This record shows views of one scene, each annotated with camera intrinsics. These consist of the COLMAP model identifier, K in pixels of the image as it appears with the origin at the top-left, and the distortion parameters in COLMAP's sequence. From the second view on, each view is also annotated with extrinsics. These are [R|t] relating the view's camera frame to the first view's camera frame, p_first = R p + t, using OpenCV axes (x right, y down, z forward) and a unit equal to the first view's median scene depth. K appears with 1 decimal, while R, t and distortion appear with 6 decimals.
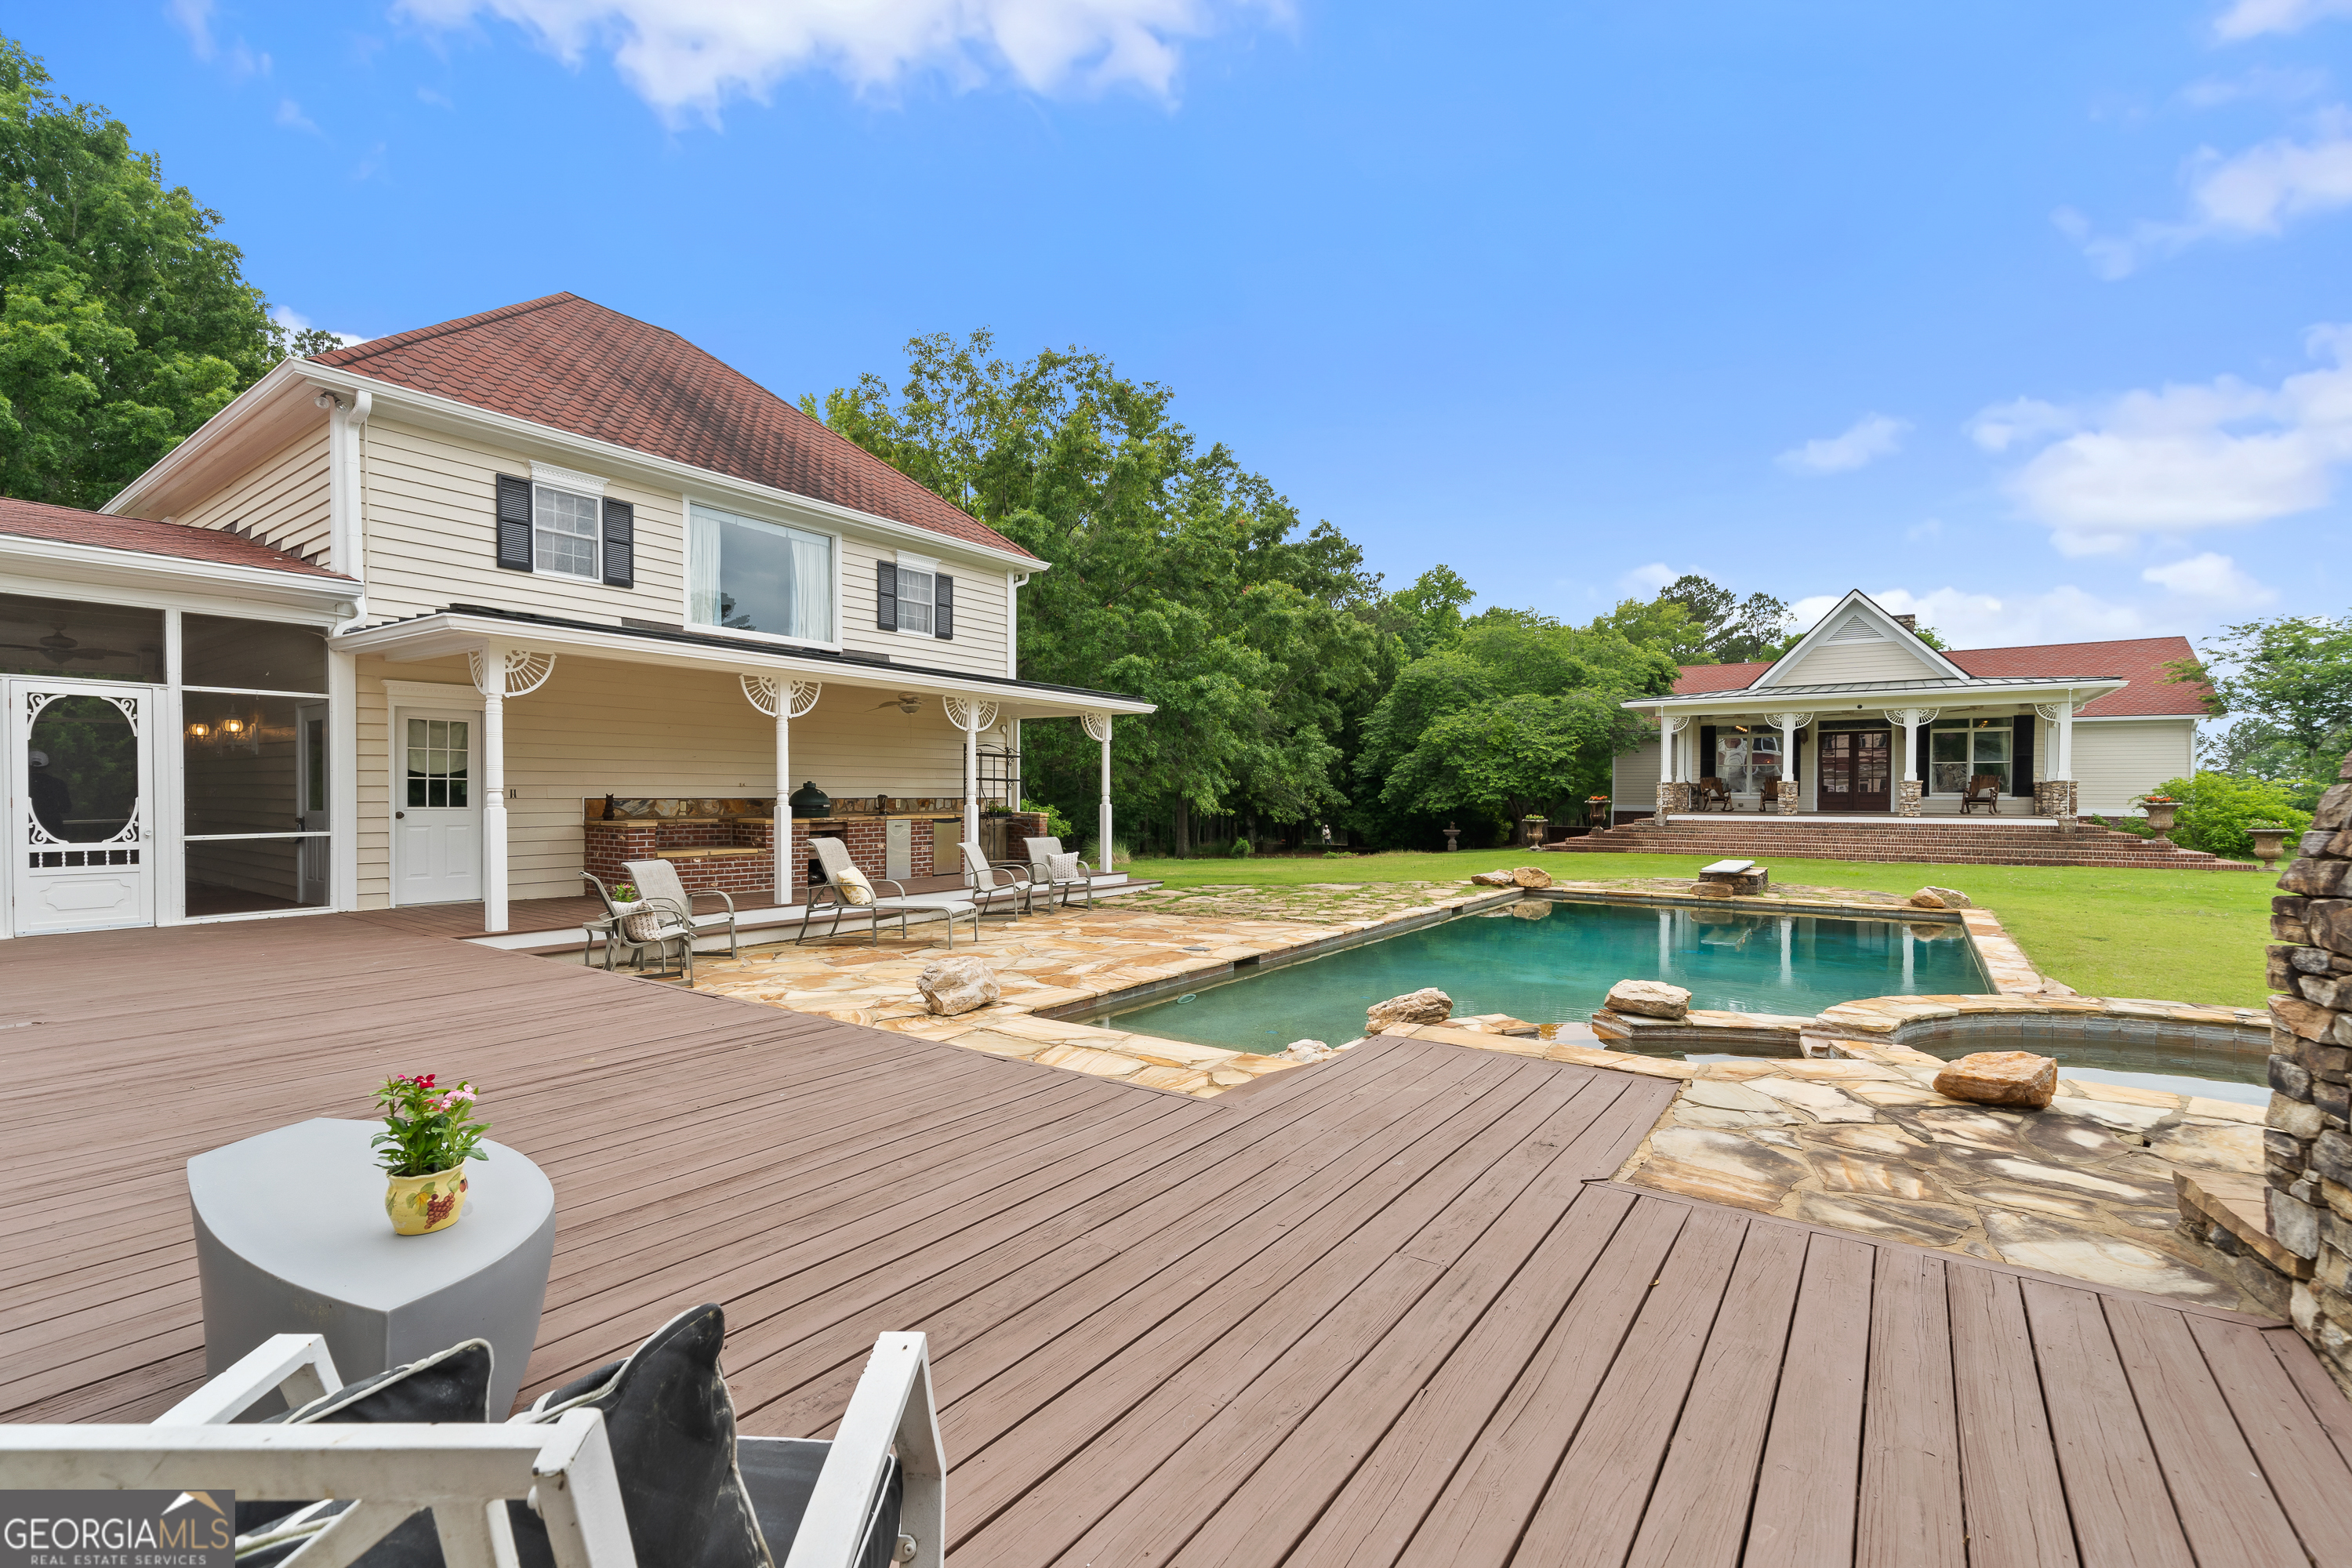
lens RADIAL K [[1030.5, 0, 1174.3], [0, 1030.5, 796.9], [0, 0, 1]] dist [0.001040, -0.000054]
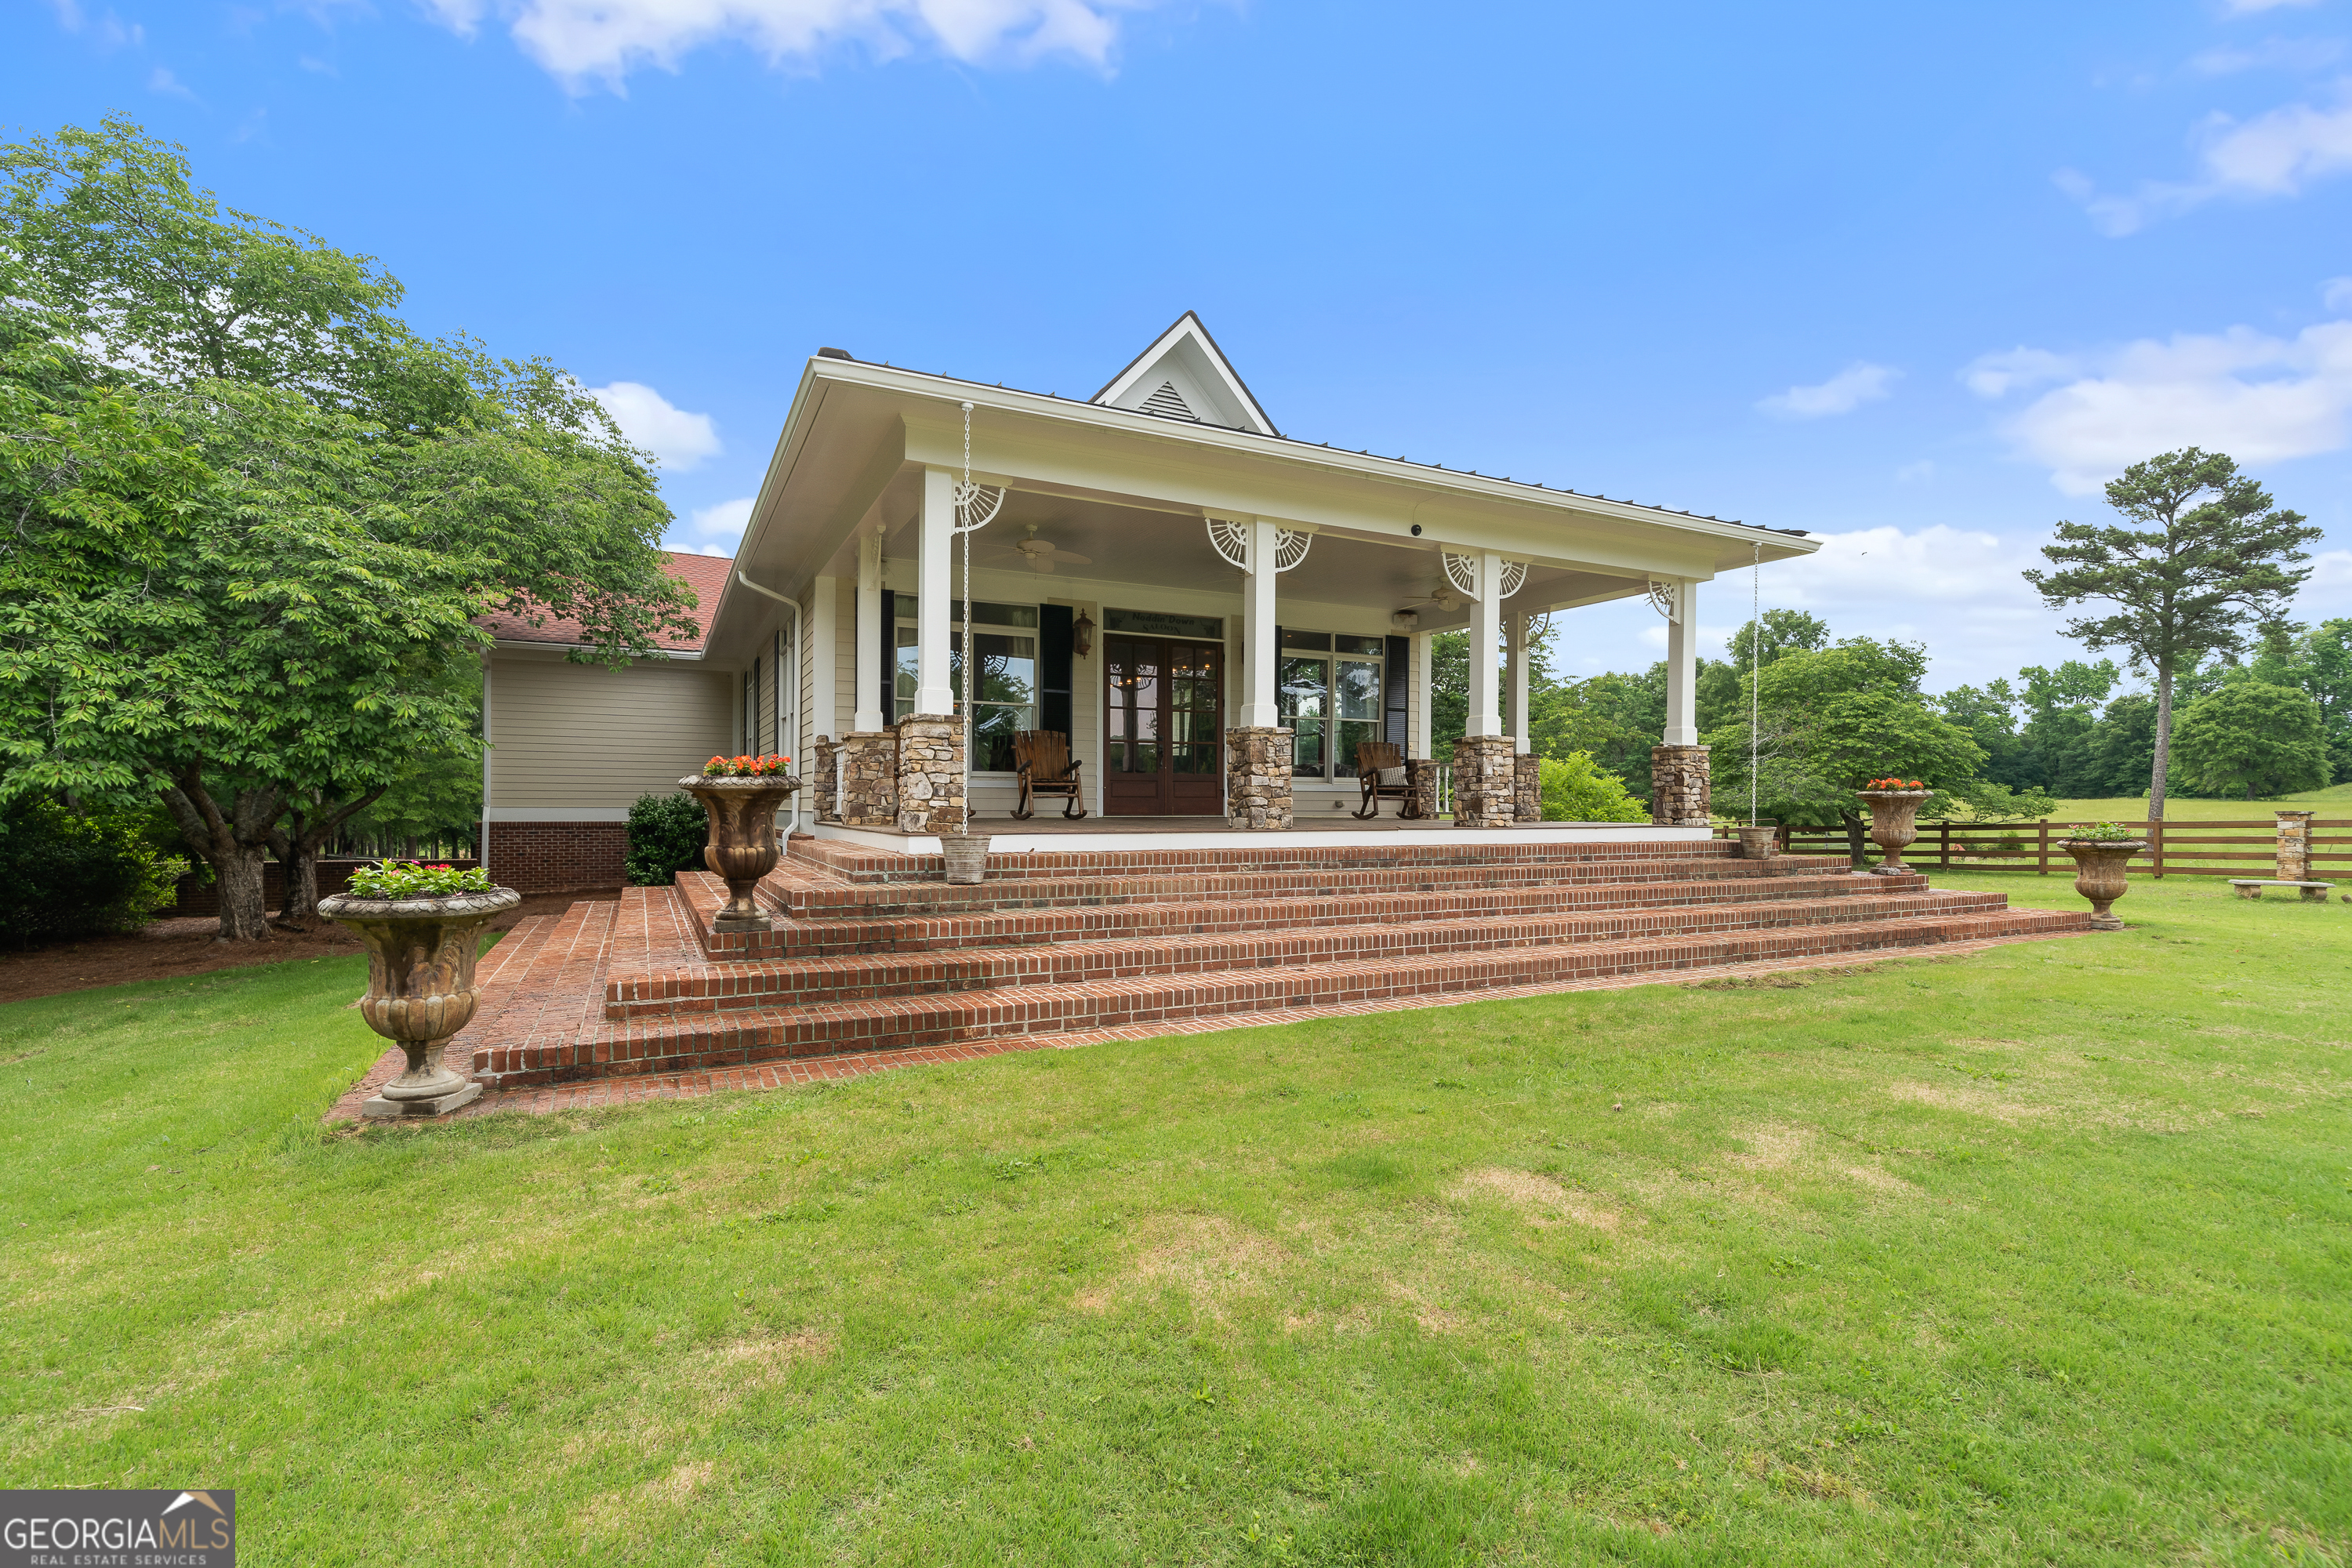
lens RADIAL K [[1030.5, 0, 1139.0], [0, 1030.5, 810.4], [0, 0, 1]] dist [0.001040, -0.000054]
pose [[0.481086, -0.012408, 0.876586, 0.228158], [0.002154, 0.999914, 0.012972, 0.005037], [-0.876671, -0.004352, 0.481071, 0.710268]]
